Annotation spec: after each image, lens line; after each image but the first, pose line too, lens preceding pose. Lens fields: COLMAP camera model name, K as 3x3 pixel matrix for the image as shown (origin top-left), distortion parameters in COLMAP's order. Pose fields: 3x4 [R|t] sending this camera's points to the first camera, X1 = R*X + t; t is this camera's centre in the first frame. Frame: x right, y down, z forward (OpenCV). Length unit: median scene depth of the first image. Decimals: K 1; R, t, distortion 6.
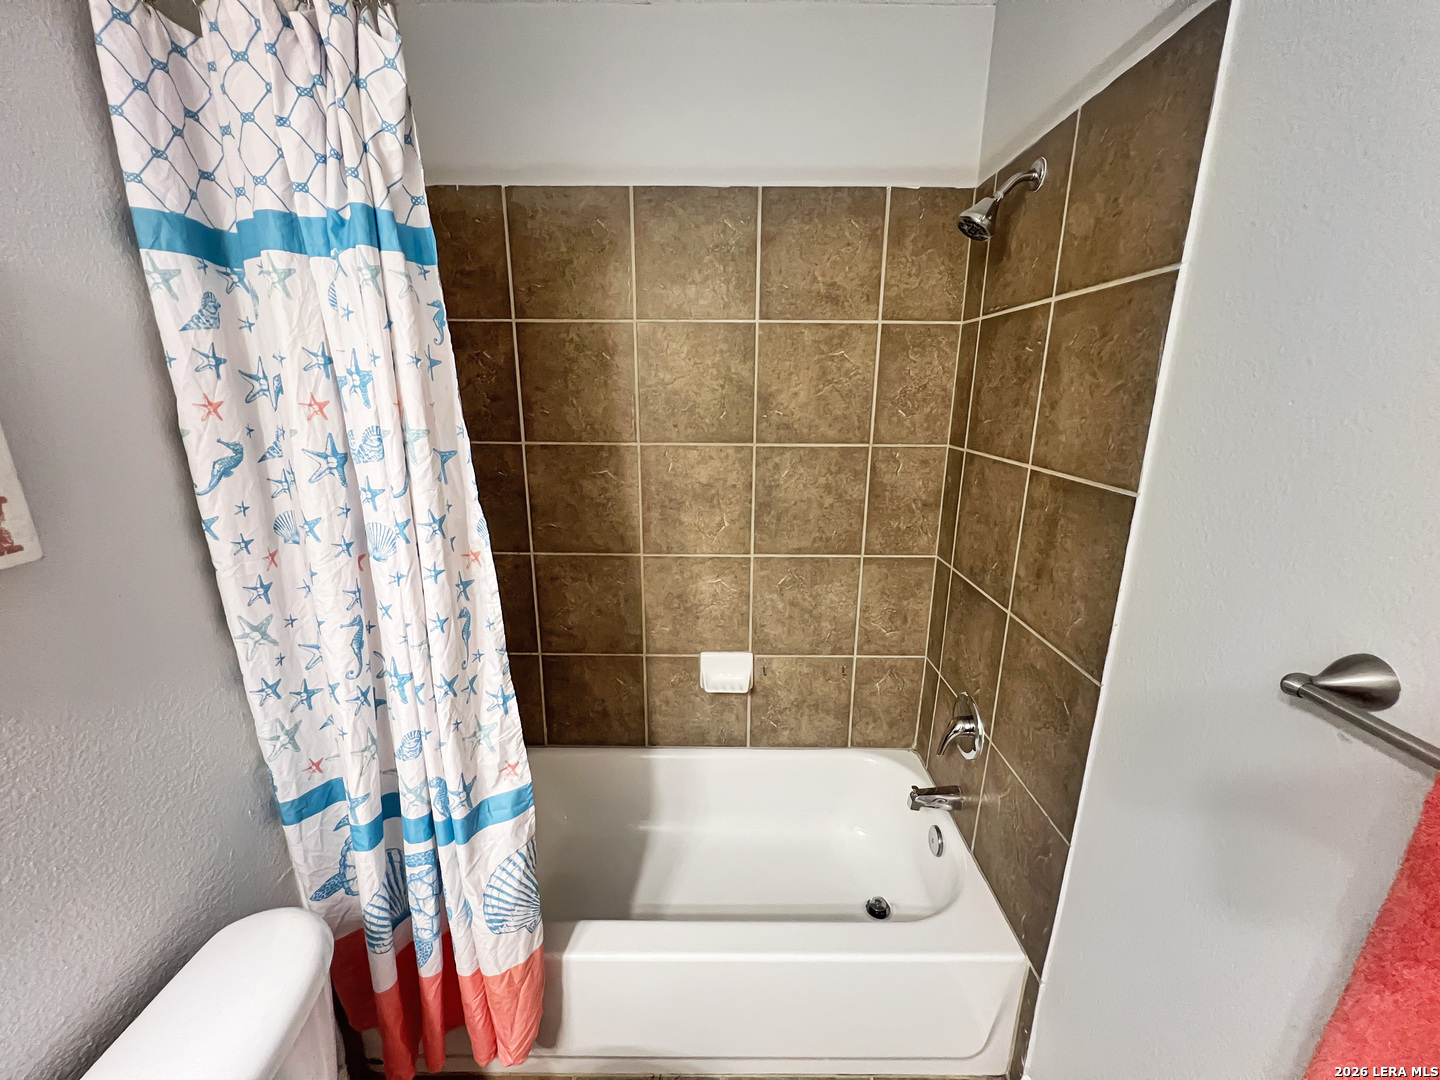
lens RADIAL K [[574.9, 0, 719.4], [0, 574.9, 539.1], [0, 0, 1]] dist [-0.001298, -0.000319]
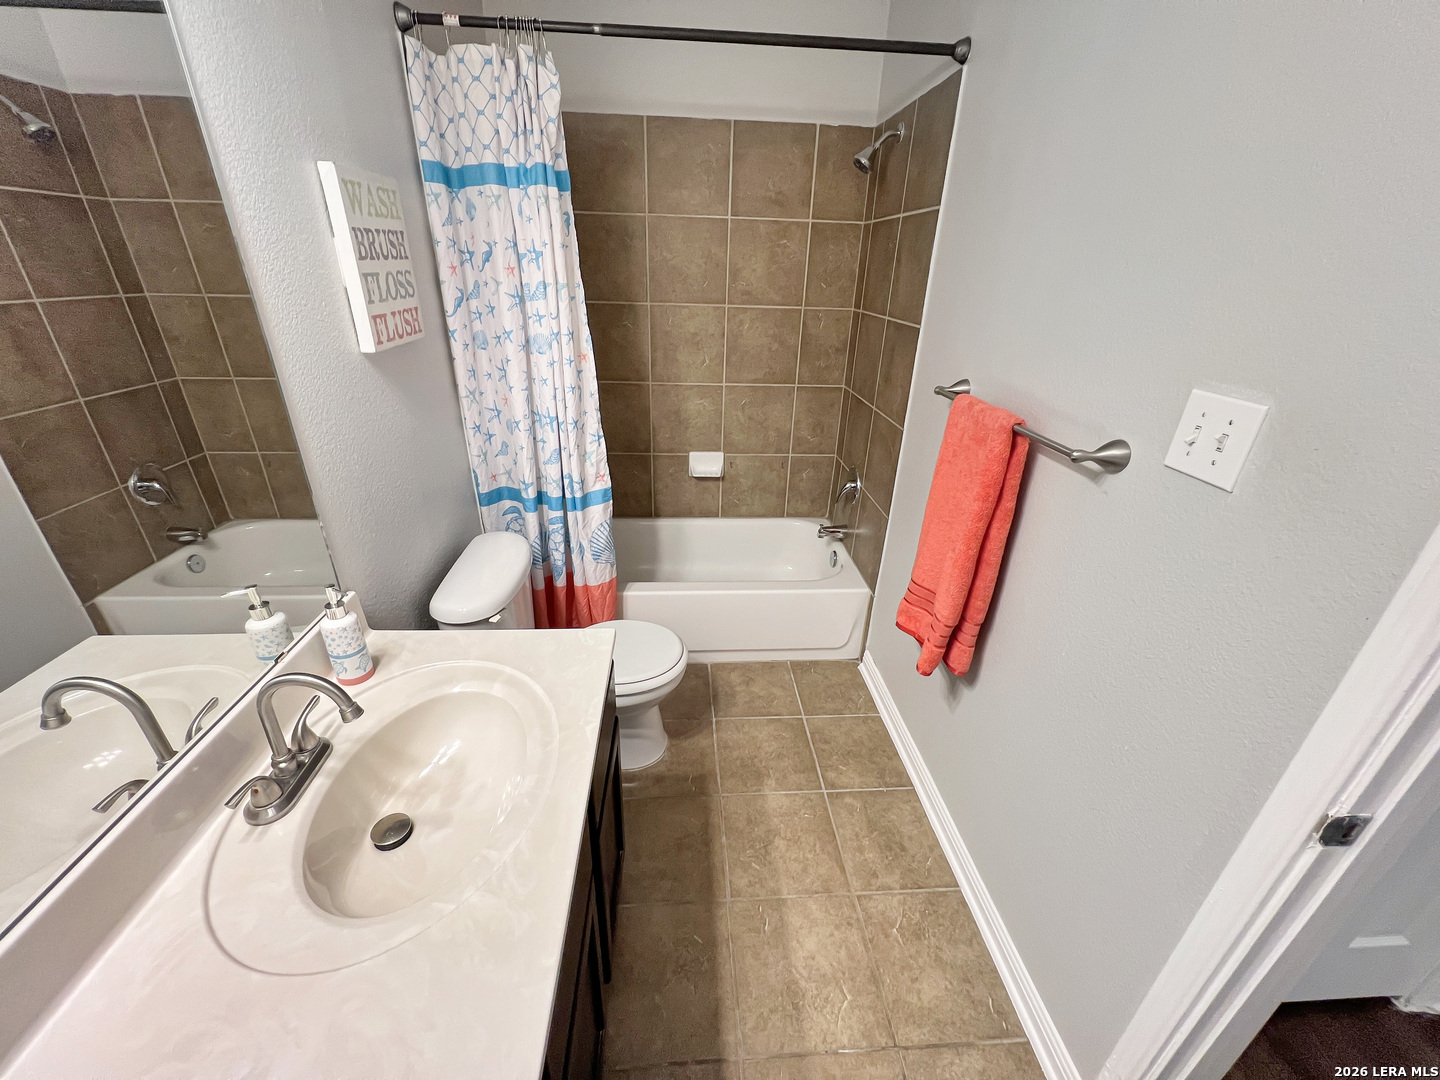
lens RADIAL K [[574.9, 0, 719.4], [0, 574.9, 539.1], [0, 0, 1]] dist [-0.001298, -0.000319]
pose [[0.997434, -0.008113, 0.071133, -0.095448], [-0.005302, 0.982459, 0.186403, 0.213014], [-0.071398, -0.186302, 0.979895, -0.802447]]
